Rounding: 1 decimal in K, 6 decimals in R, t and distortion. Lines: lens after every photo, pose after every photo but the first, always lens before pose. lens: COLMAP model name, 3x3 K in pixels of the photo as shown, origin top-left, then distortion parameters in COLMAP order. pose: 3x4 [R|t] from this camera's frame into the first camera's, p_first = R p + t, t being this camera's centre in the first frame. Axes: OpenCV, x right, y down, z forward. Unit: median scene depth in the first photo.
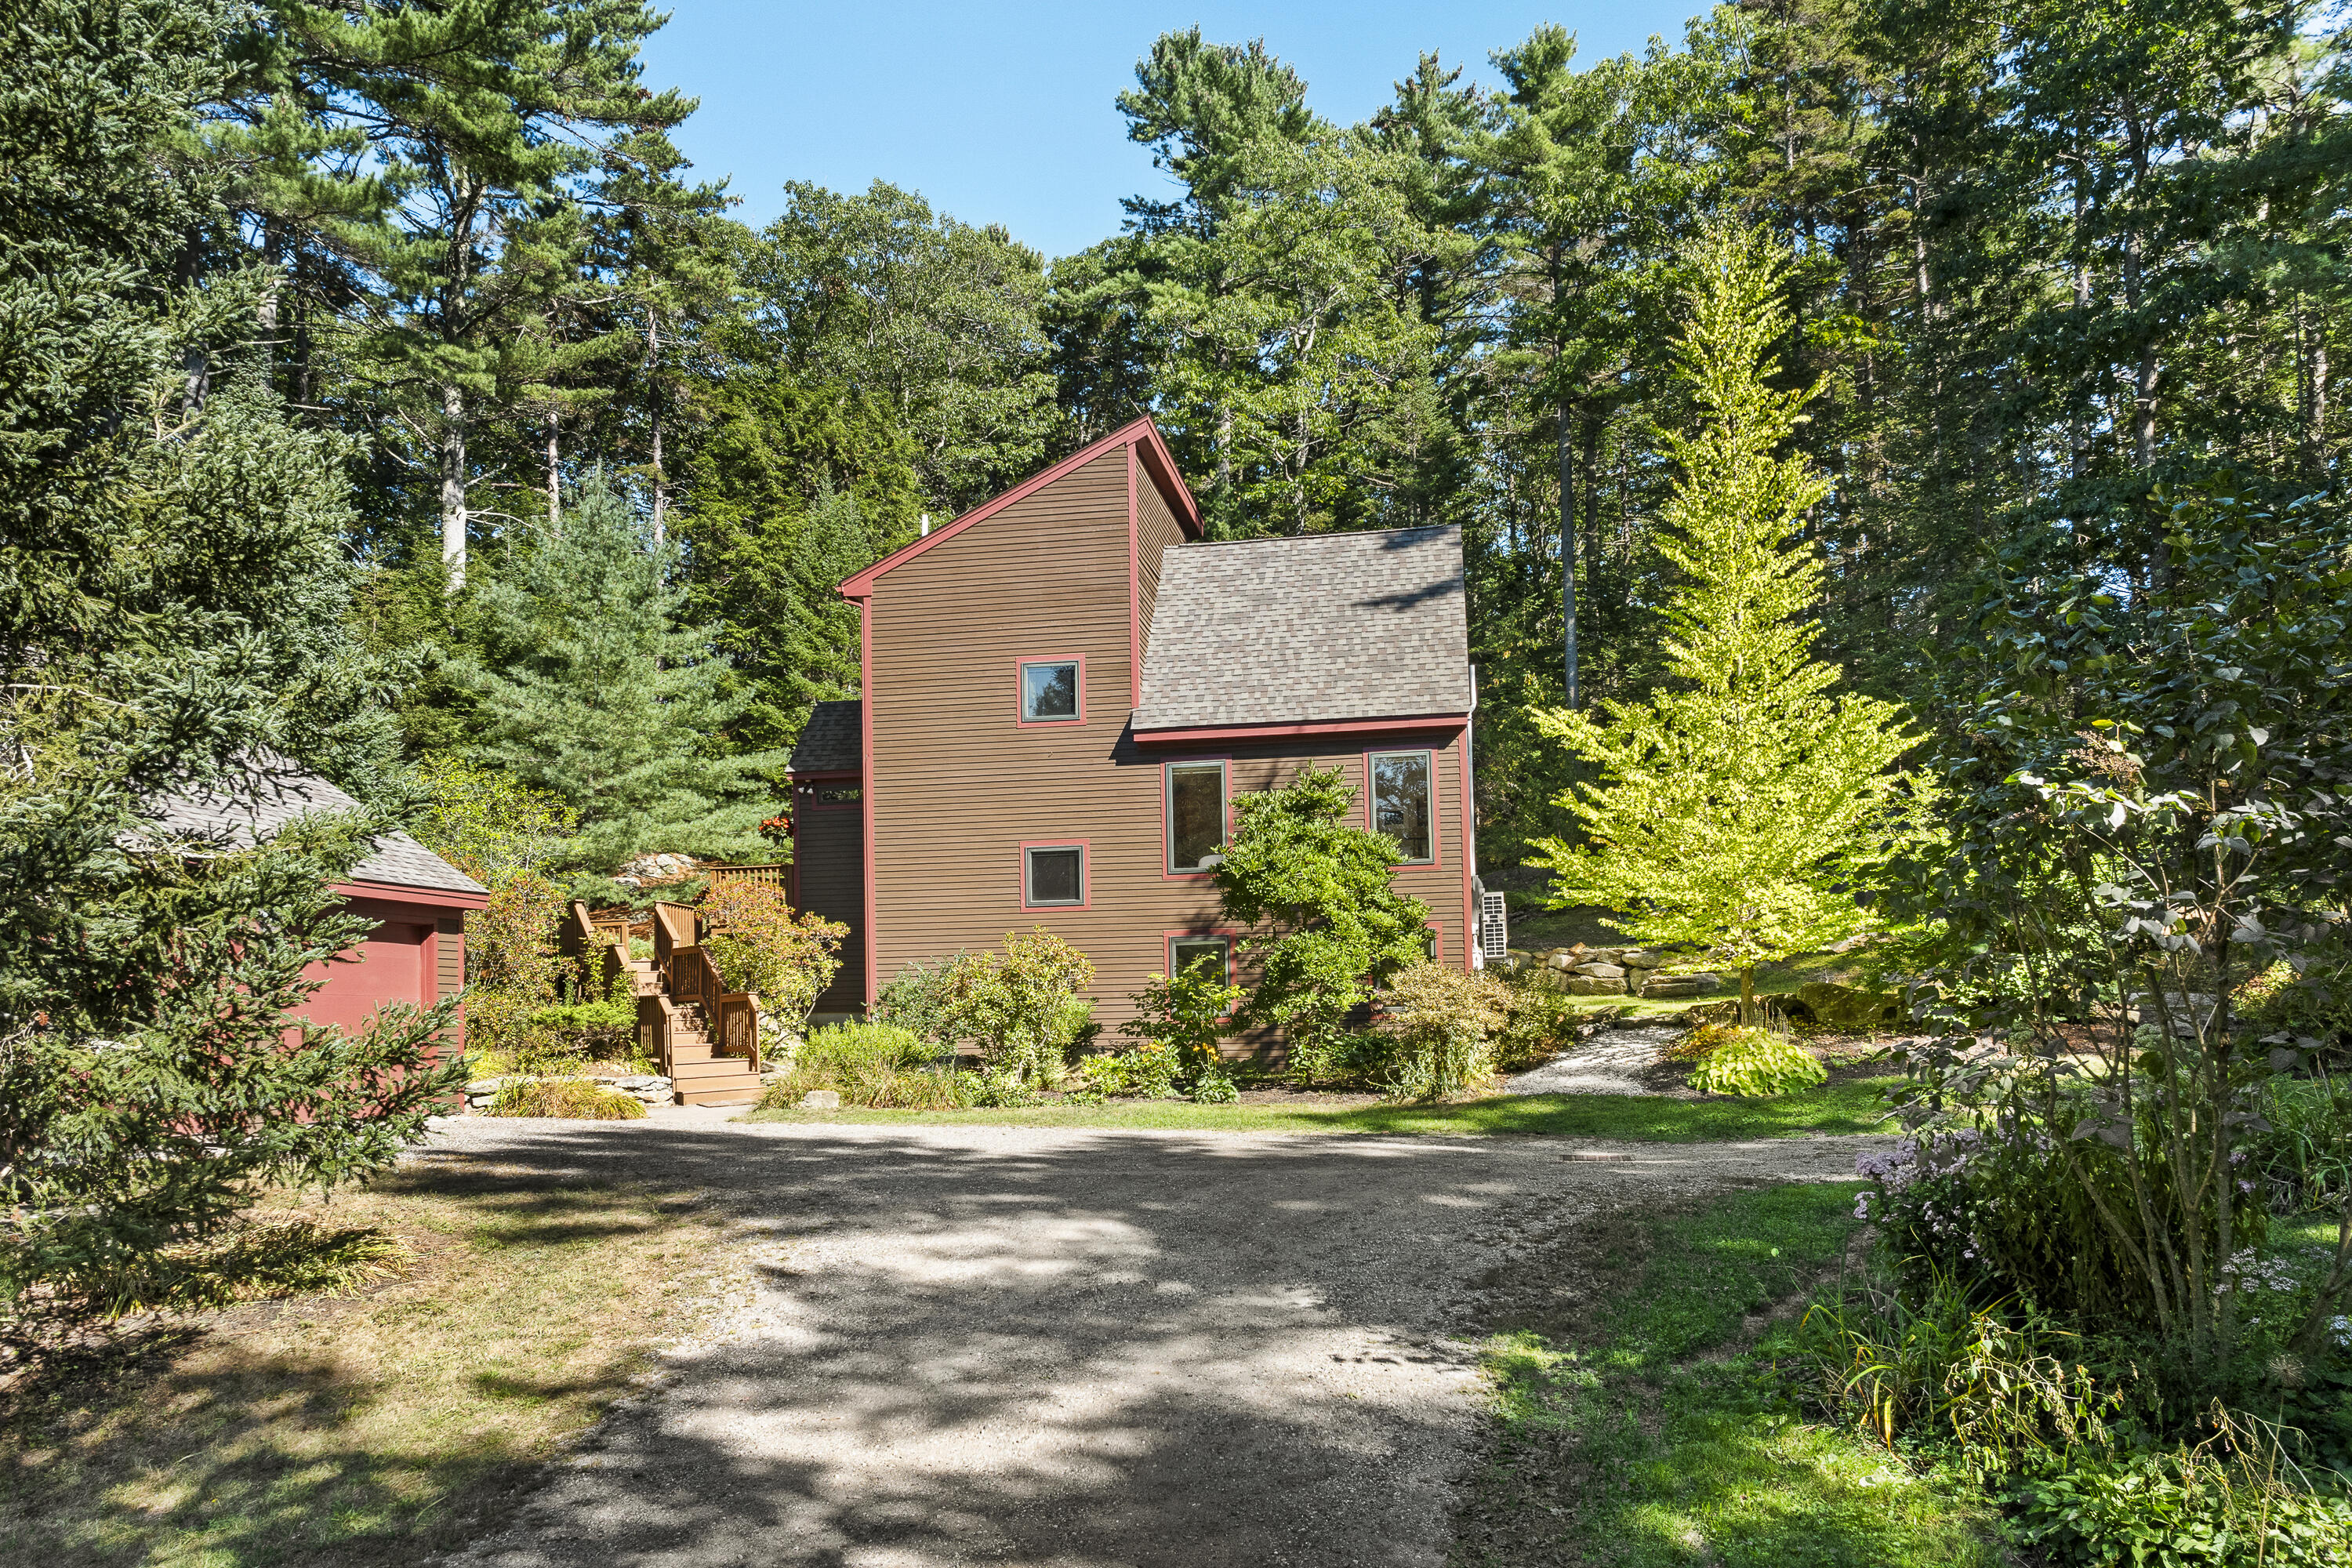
lens RADIAL K [[1654.0, 0, 1176.0], [0, 1654.0, 784.0], [0, 0, 1]] dist [0.004398, -0.002248]
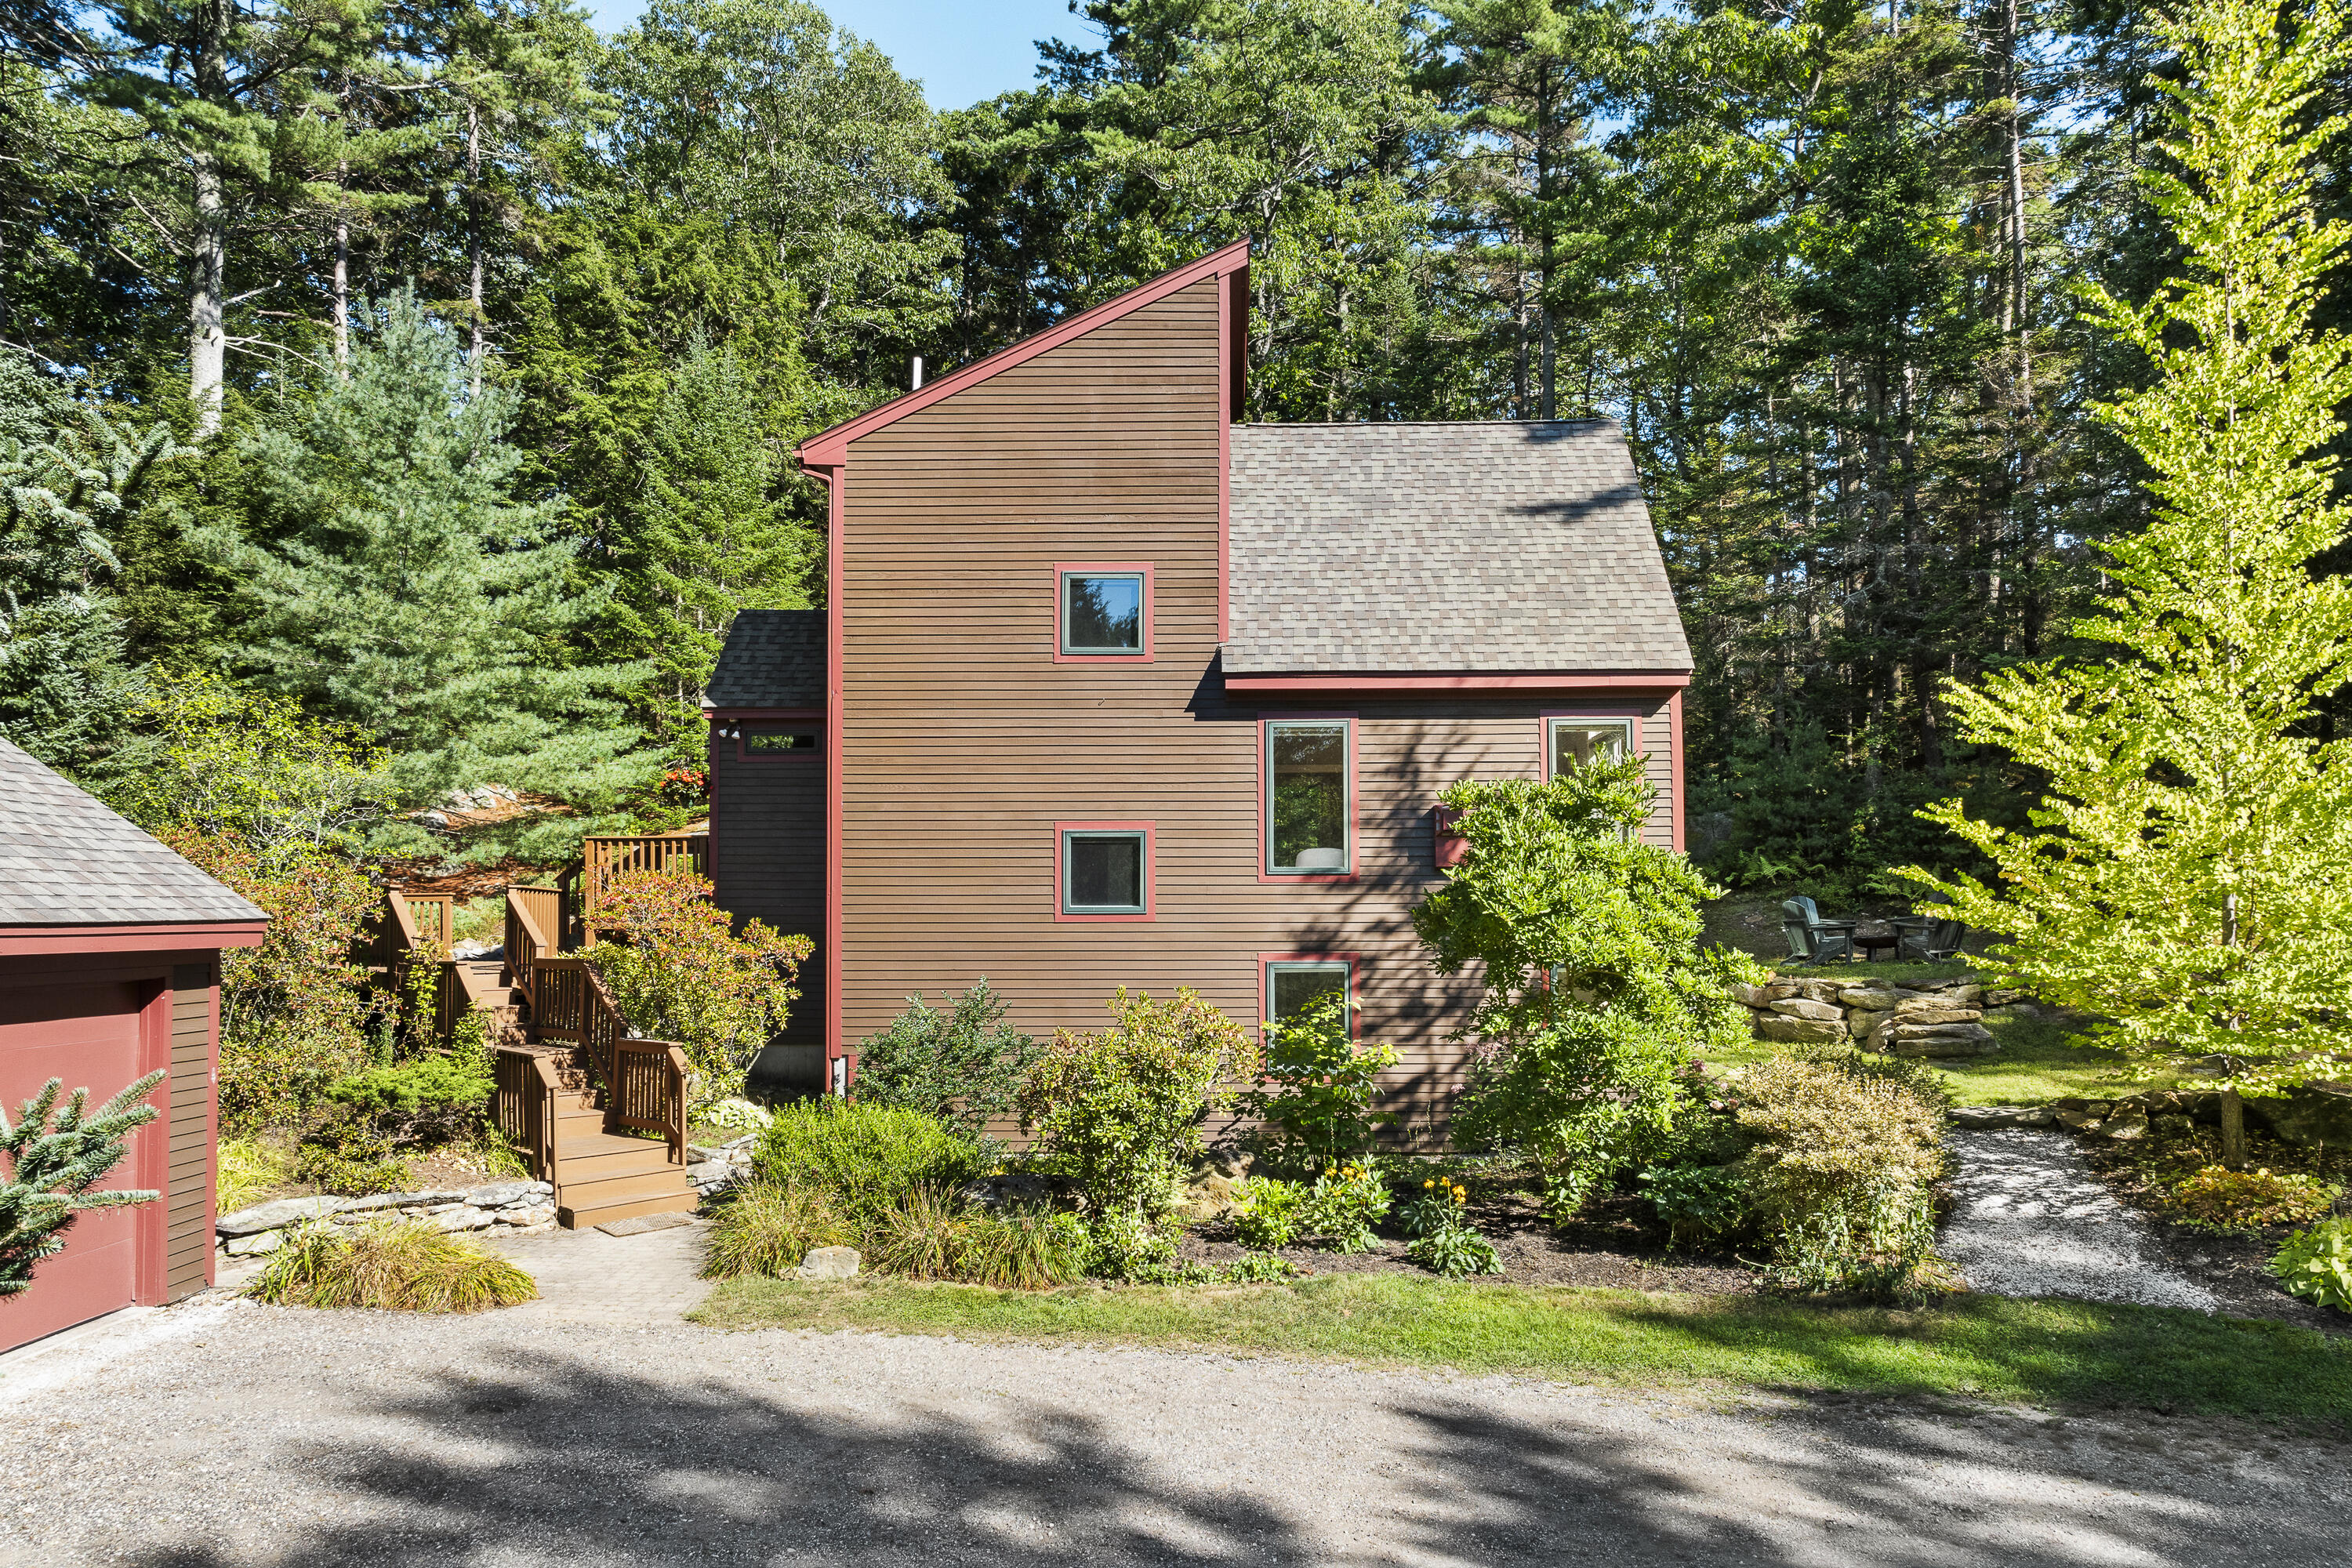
lens RADIAL K [[1567.6, 0, 1178.5], [0, 1567.6, 731.7], [0, 0, 1]] dist [-0.011714, 0.006833]
pose [[0.987954, 0.033679, 0.151041, -0.100684], [-0.037701, 0.999005, 0.023846, -0.015418], [-0.150087, -0.029253, 0.988240, 0.225275]]
